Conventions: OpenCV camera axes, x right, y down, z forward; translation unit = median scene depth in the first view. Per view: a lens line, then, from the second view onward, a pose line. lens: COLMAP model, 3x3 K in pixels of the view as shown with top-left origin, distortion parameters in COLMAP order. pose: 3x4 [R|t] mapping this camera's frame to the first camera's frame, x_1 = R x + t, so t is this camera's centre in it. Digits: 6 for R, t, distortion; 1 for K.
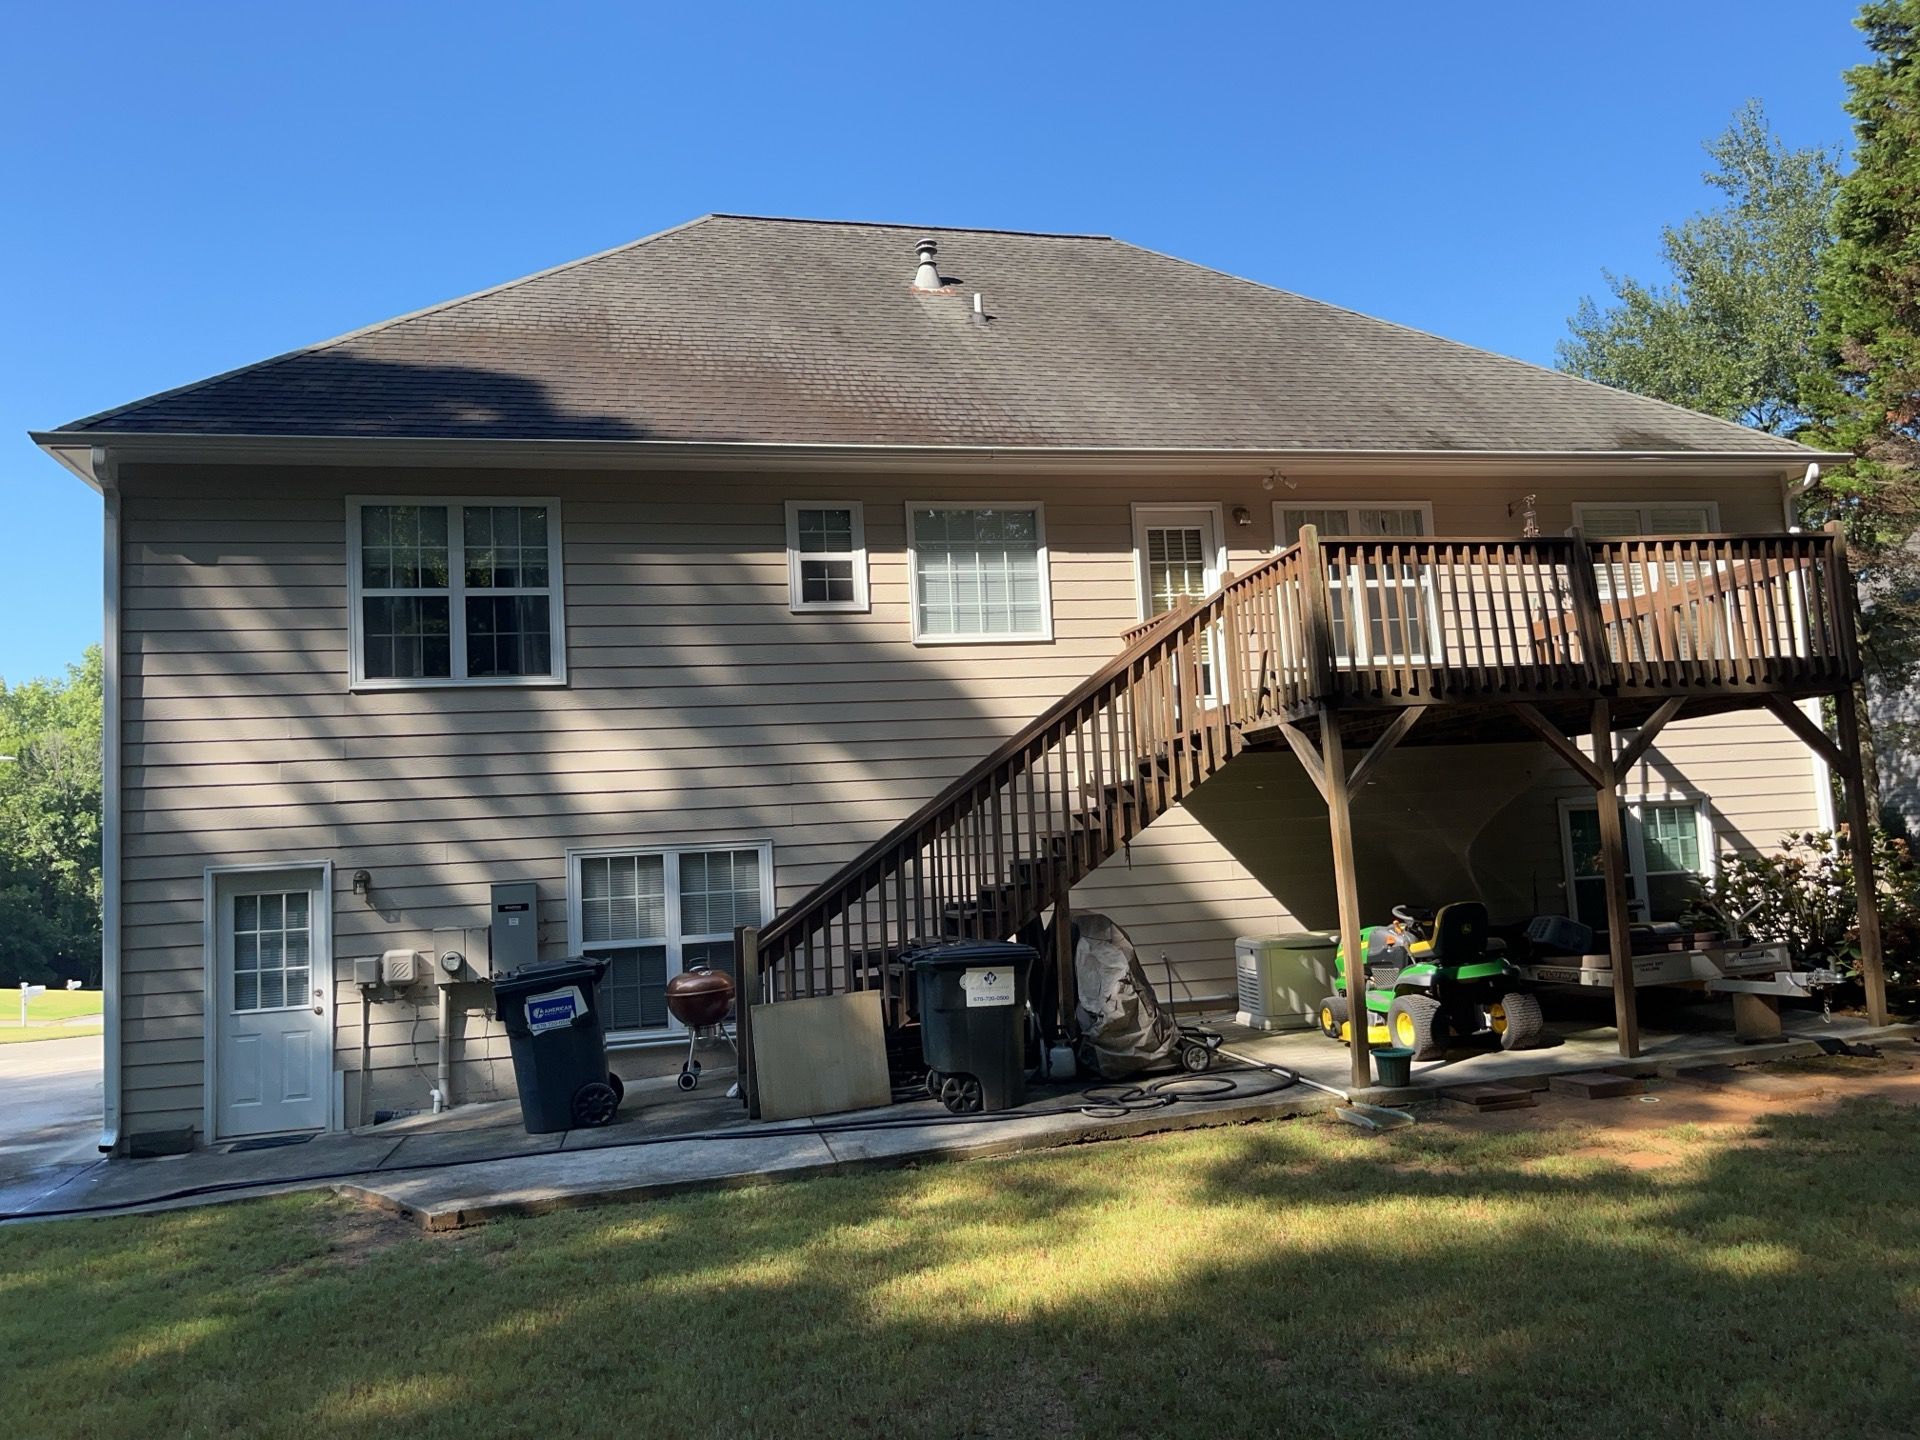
lens RADIAL K [[1392.9, 0, 960.0], [0, 1392.9, 720.0], [0, 0, 1]] dist [0.057994, -0.073358]
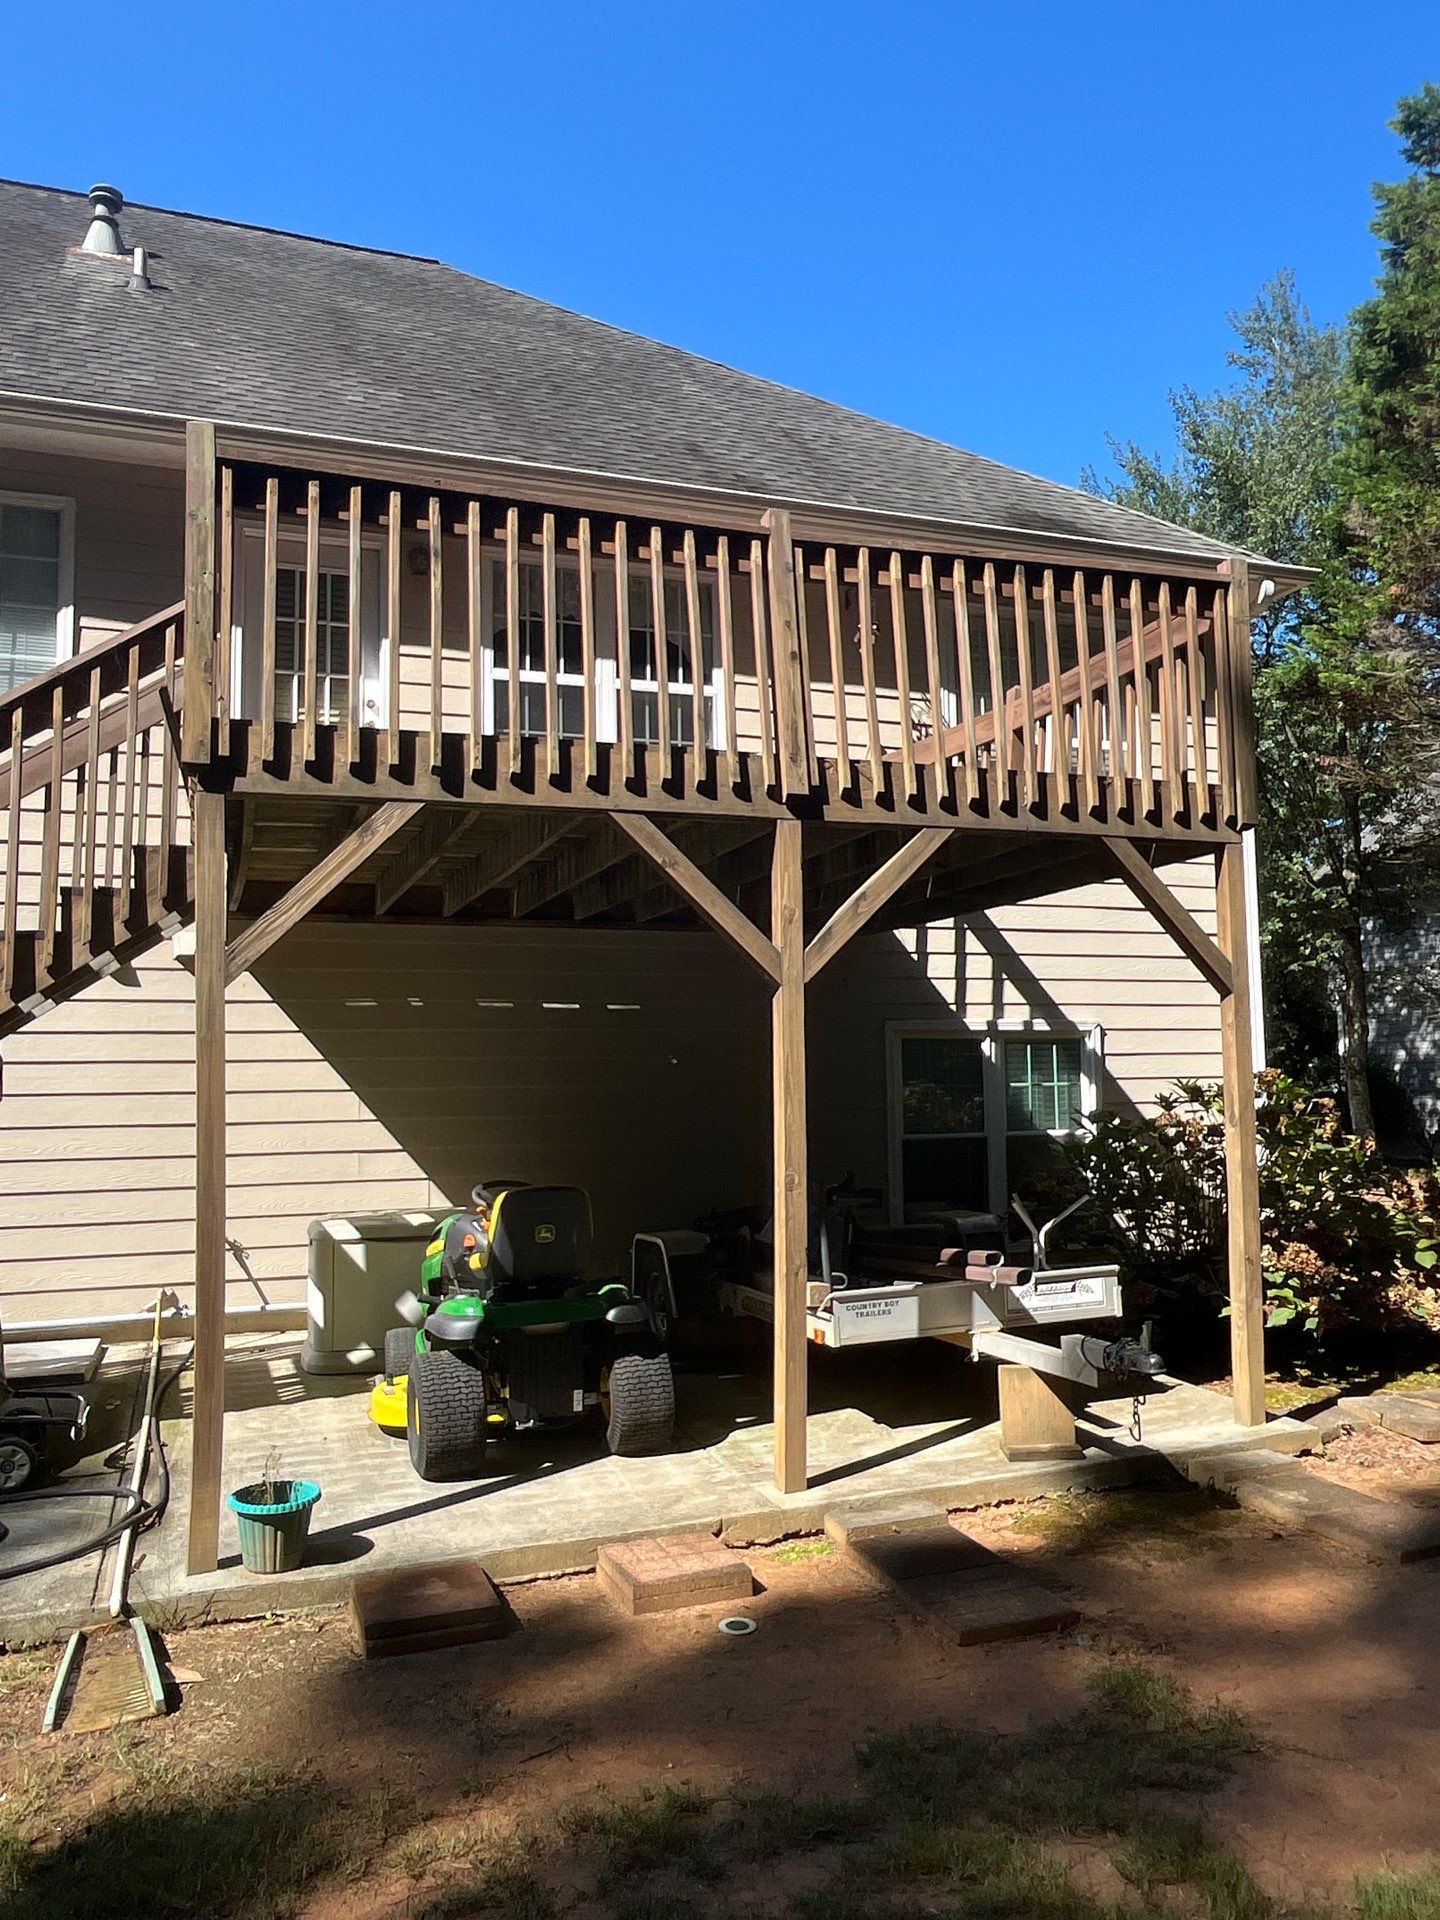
lens RADIAL K [[1400.8, 0, 652.4], [0, 1400.8, 955.4], [0, 0, 1]] dist [-0.001203, -0.002203]
pose [[0.994436, 0.055494, 0.089535, 0.207750], [-0.056521, 0.998361, 0.008979, 0.019930], [-0.088890, -0.013990, 0.995943, 0.272929]]
